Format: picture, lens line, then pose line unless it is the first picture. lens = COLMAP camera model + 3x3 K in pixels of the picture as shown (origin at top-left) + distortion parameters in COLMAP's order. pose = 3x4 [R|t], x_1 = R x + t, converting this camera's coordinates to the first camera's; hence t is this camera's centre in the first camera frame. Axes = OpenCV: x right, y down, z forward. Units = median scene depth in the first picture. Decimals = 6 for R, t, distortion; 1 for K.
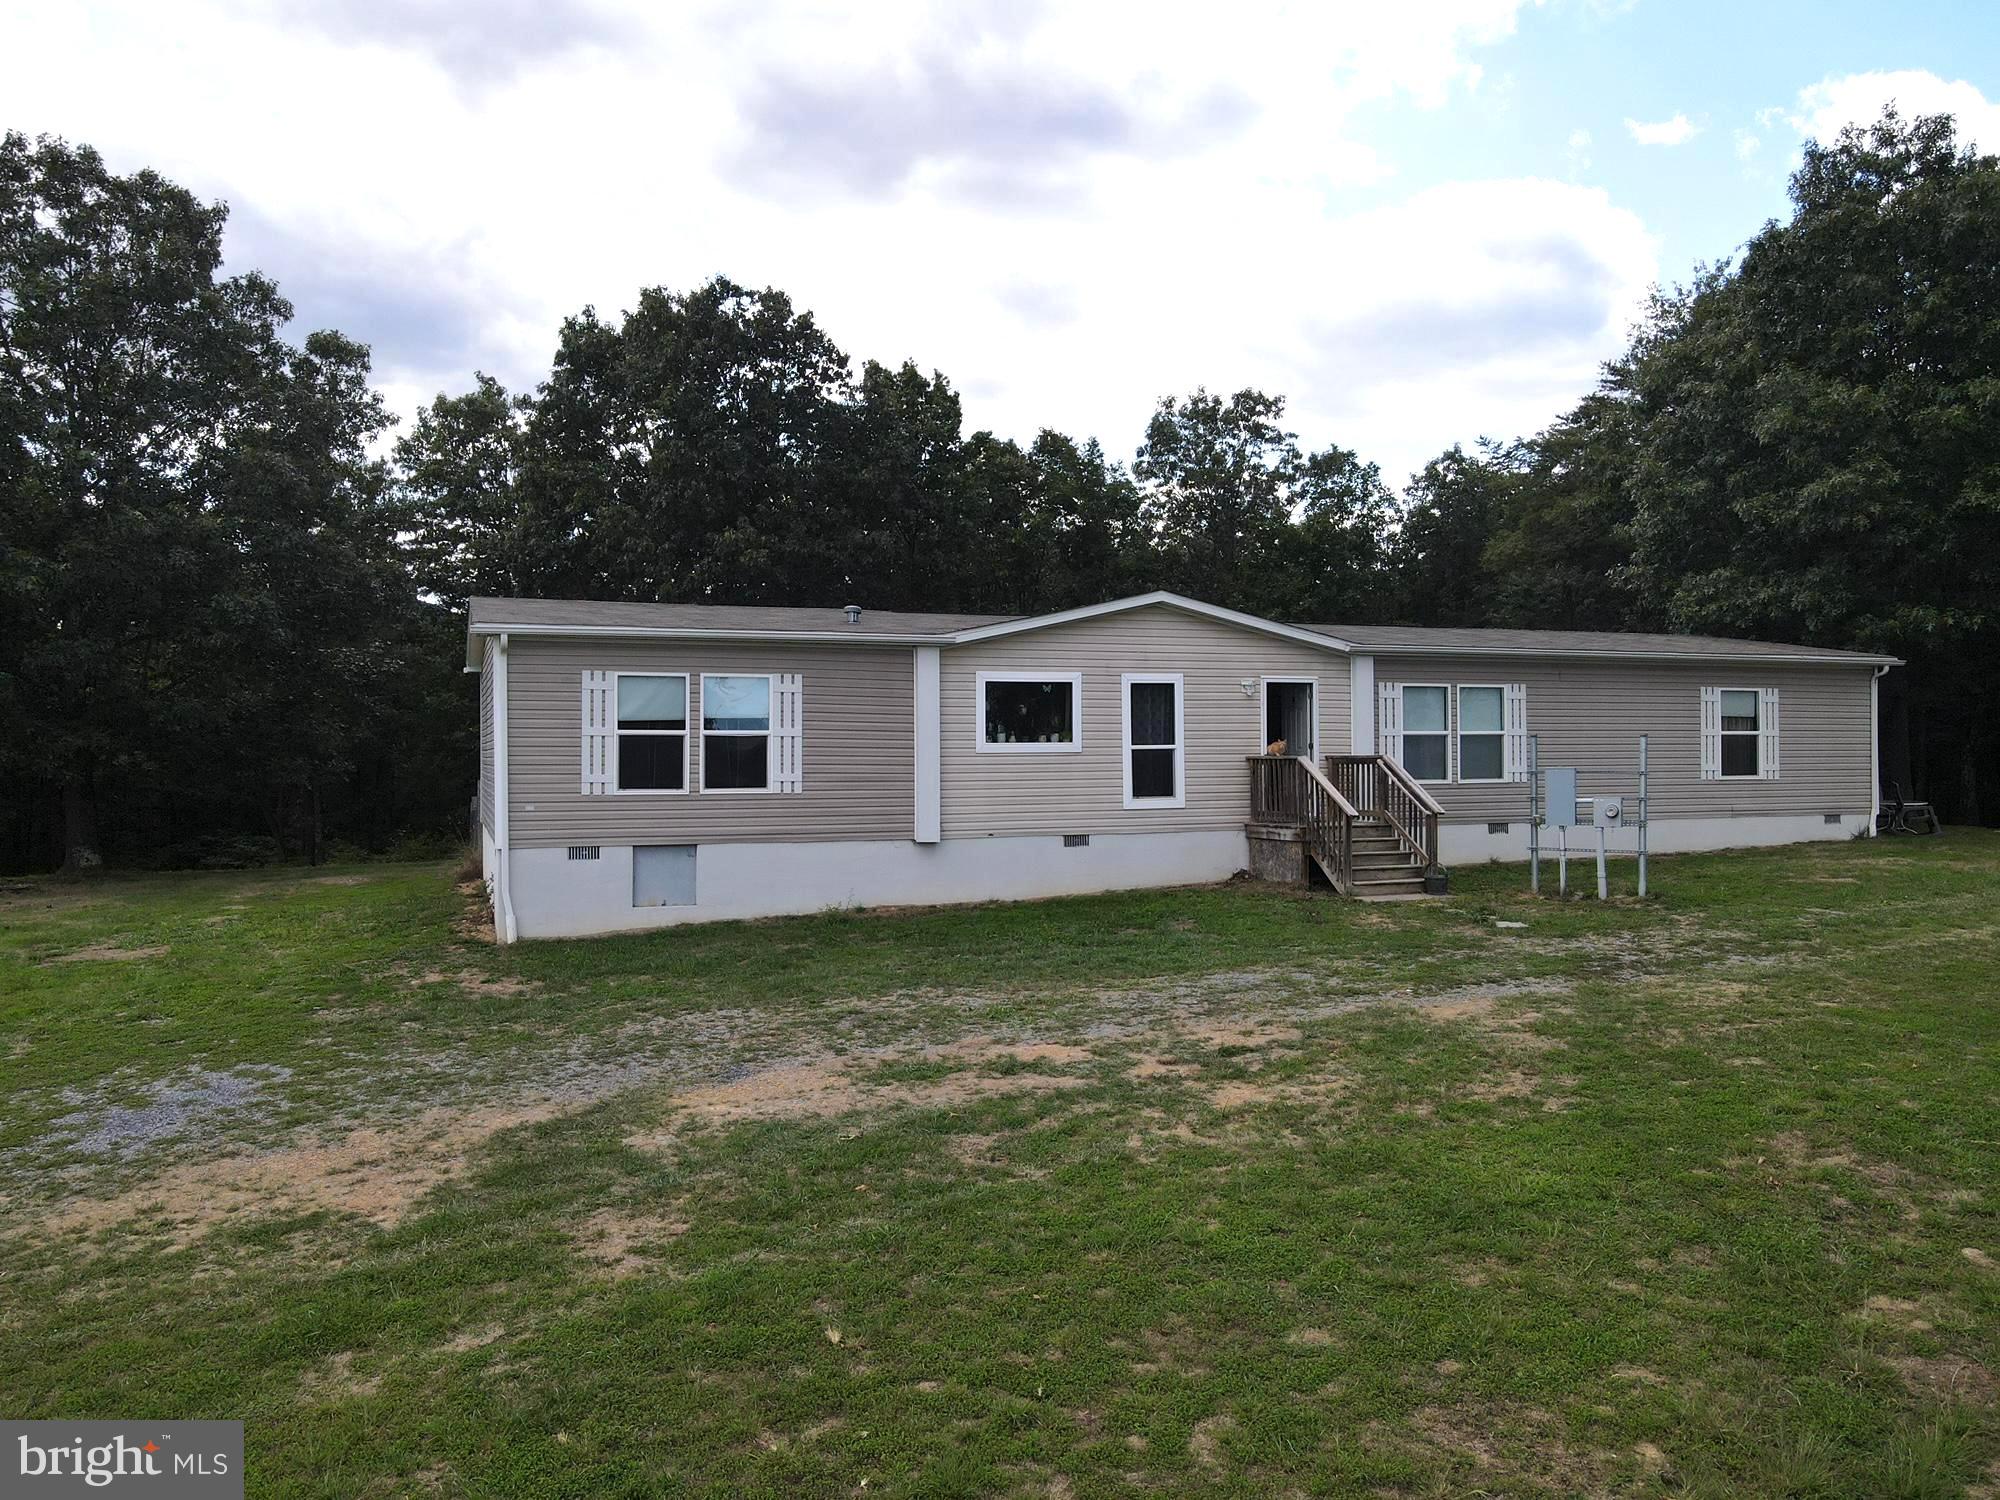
lens RADIAL K [[1474.1, 0, 996.3], [0, 1474.1, 754.6], [0, 0, 1]] dist [0.004520, 0.013414]
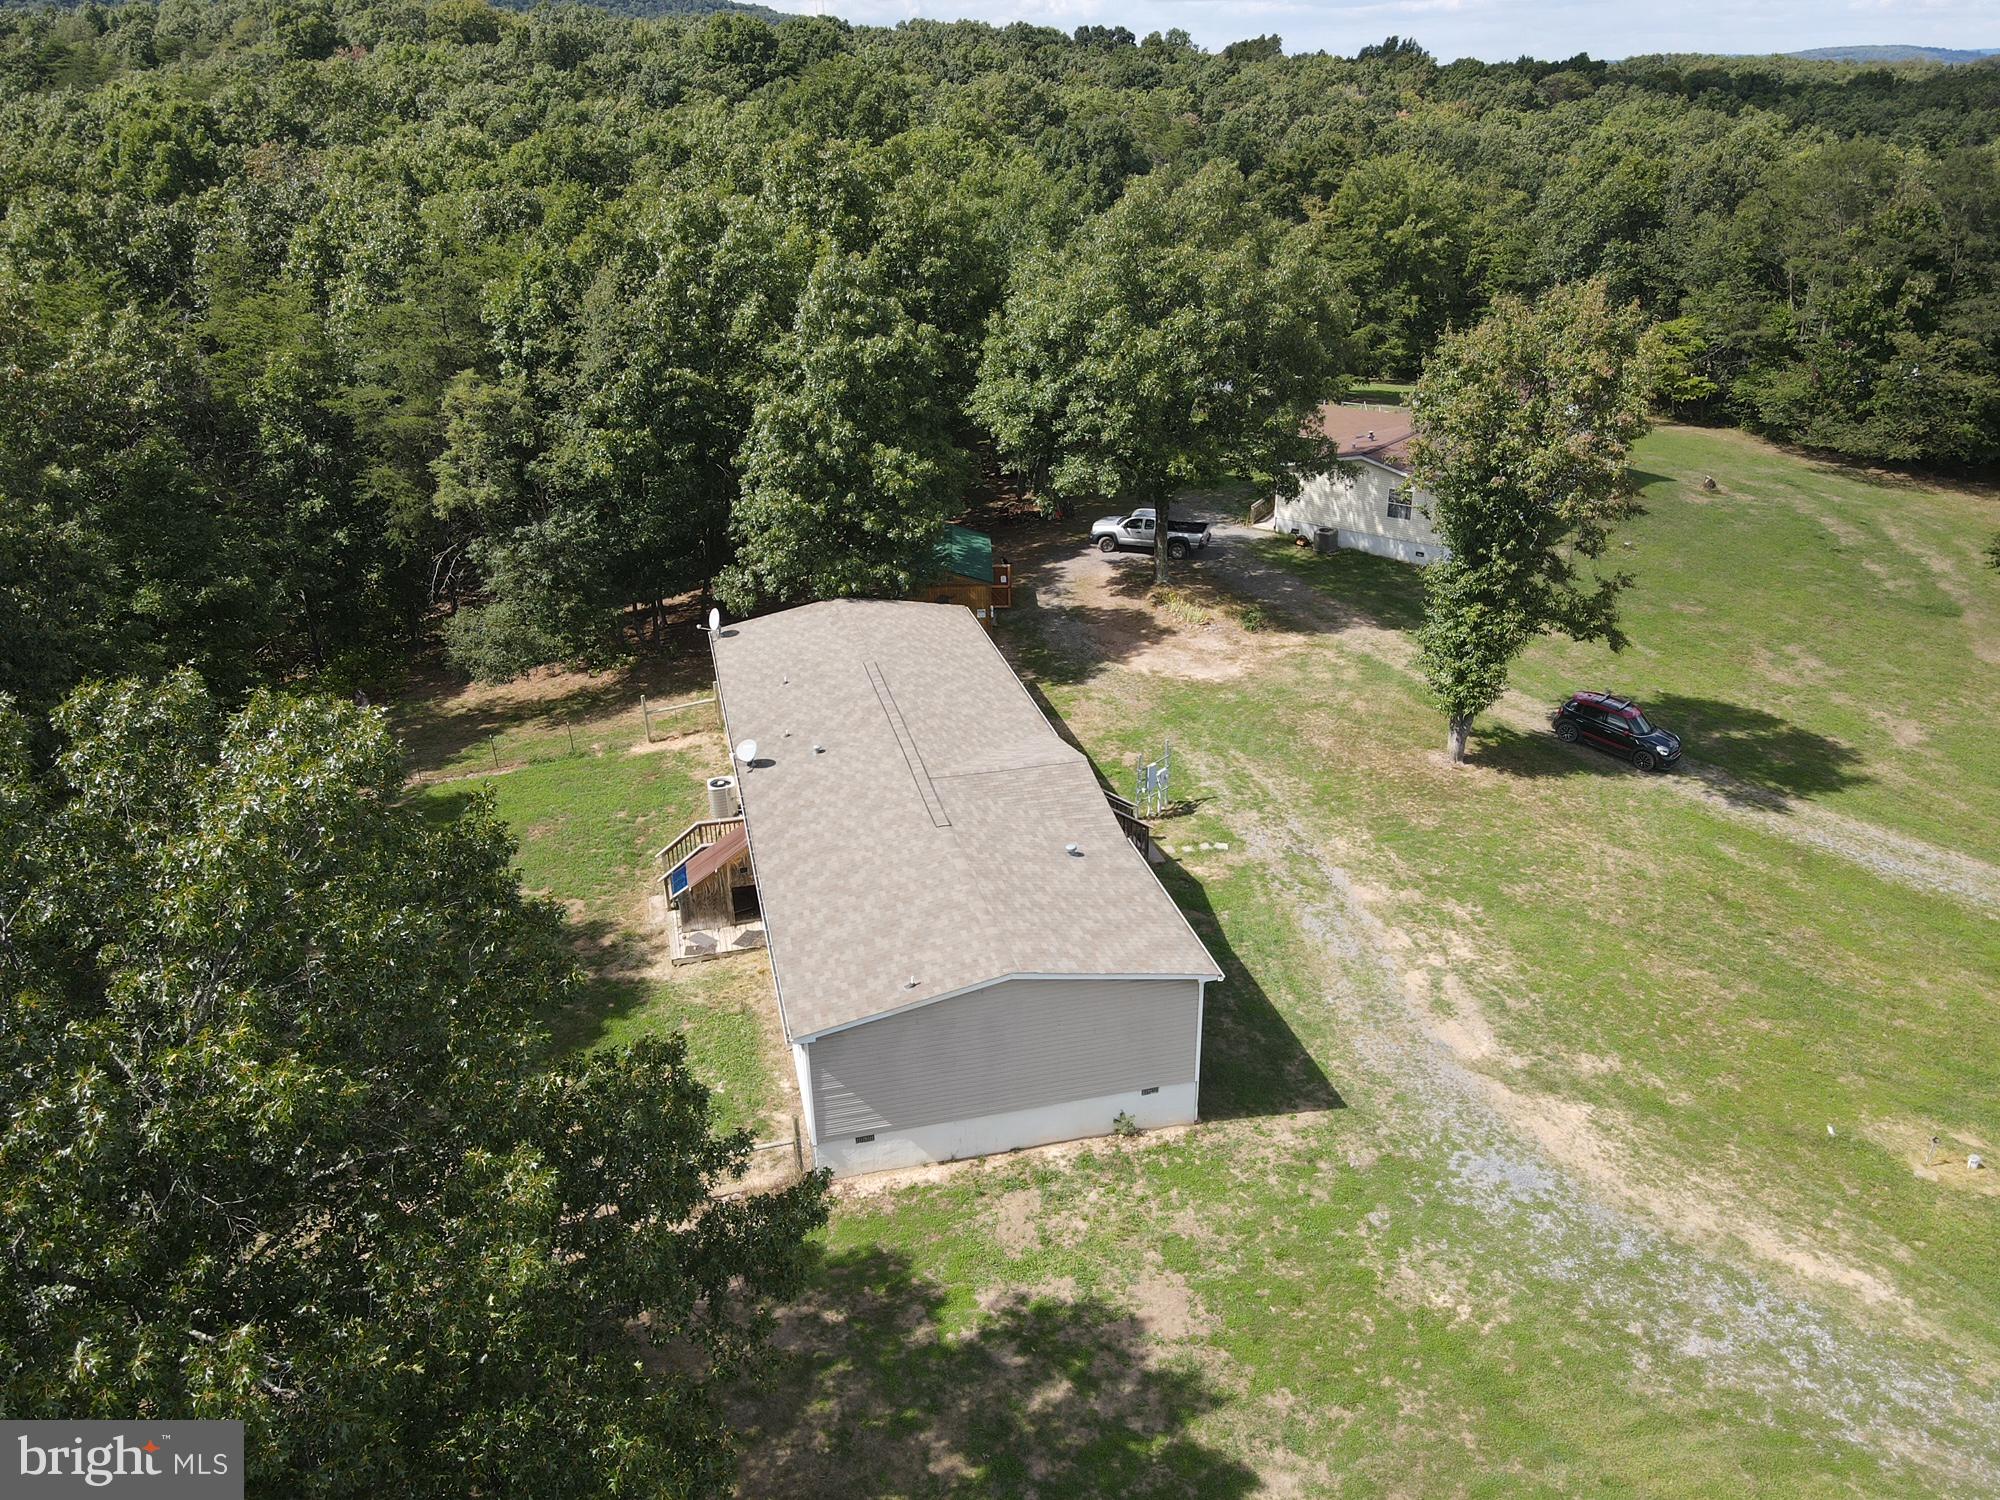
lens RADIAL K [[1474.1, 0, 992.5], [0, 1474.1, 744.0], [0, 0, 1]] dist [0.004520, 0.013414]
pose [[0.119838, -0.405865, 0.906042, -1.521661], [0.017360, 0.913336, 0.406837, -0.858570], [-0.992642, -0.033025, 0.116498, 0.905416]]
